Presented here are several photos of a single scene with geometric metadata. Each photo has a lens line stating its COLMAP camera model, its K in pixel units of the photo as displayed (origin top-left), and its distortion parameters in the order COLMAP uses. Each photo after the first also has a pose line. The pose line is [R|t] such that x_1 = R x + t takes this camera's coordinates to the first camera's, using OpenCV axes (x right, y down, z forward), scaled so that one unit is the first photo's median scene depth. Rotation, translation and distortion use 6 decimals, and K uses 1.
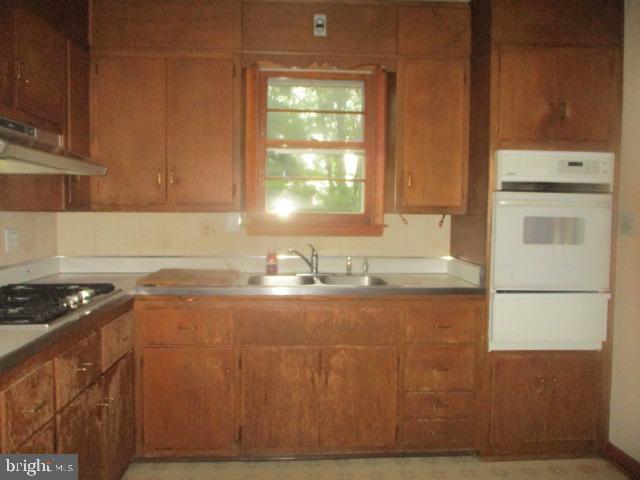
lens RADIAL K [[543.5, 0, 321.4], [0, 543.5, 238.0], [0, 0, 1]] dist [-0.003249, -0.009527]
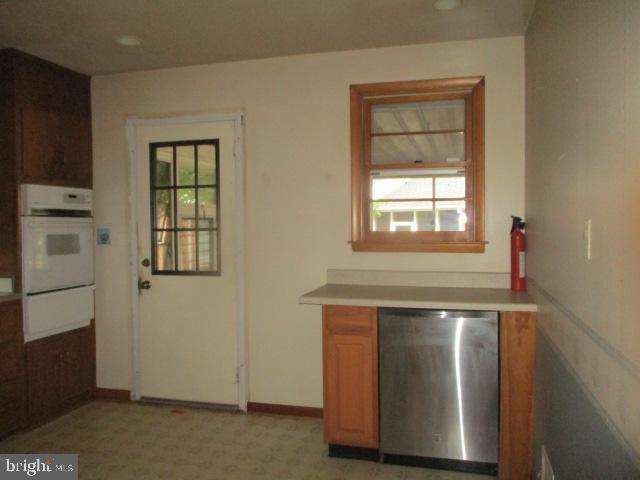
lens RADIAL K [[543.5, 0, 320.0], [0, 543.5, 240.0], [0, 0, 1]] dist [-0.003249, -0.009527]
pose [[0.345291, -0.046671, 0.937335, -0.637309], [0.069189, 0.997311, 0.024170, -0.012673], [-0.935942, 0.056507, 0.347591, -0.088125]]
